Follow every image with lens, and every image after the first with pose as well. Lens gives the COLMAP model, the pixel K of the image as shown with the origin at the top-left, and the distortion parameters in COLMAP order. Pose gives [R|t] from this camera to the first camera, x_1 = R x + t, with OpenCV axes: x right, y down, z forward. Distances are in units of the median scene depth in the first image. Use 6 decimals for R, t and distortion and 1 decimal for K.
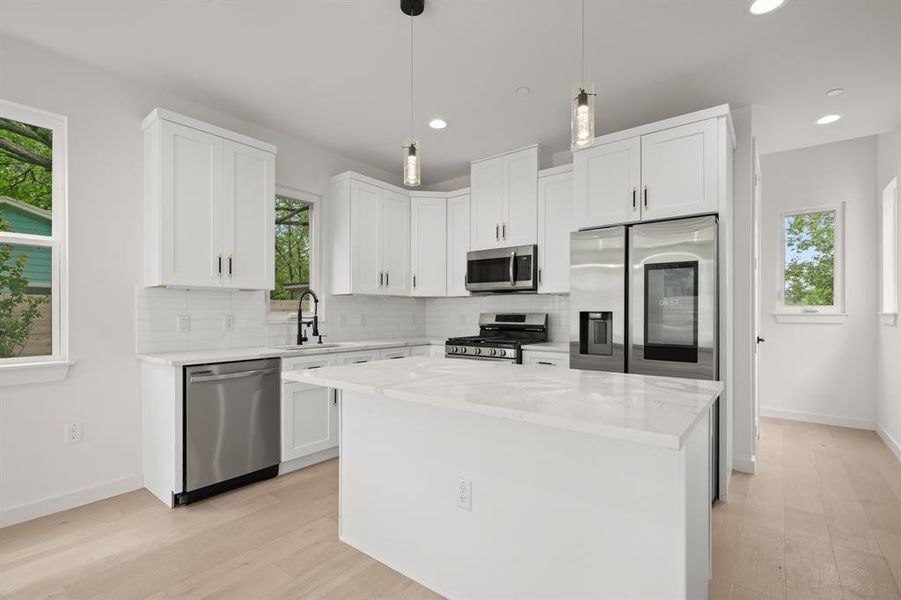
lens RADIAL K [[412.6, 0, 456.4], [0, 412.6, 313.0], [0, 0, 1]] dist [0.001298, 0.000399]
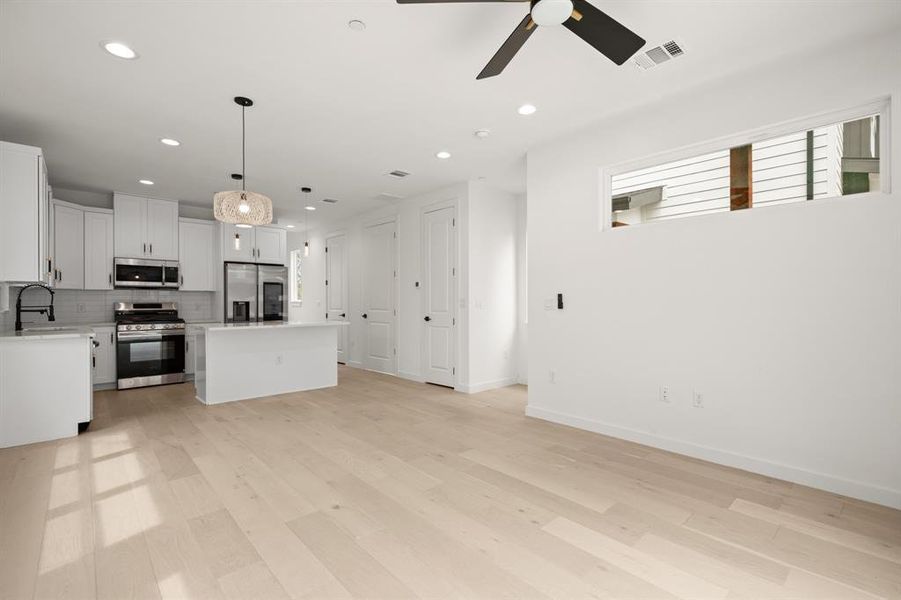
lens RADIAL K [[408.2, 0, 457.9], [0, 408.2, 302.8], [0, 0, 1]] dist [0.000531, -0.000642]
pose [[0.158691, -0.003966, 0.987320, -1.261428], [0.004126, 0.999986, 0.003354, 0.001388], [-0.987320, 0.003542, 0.158705, -0.376195]]
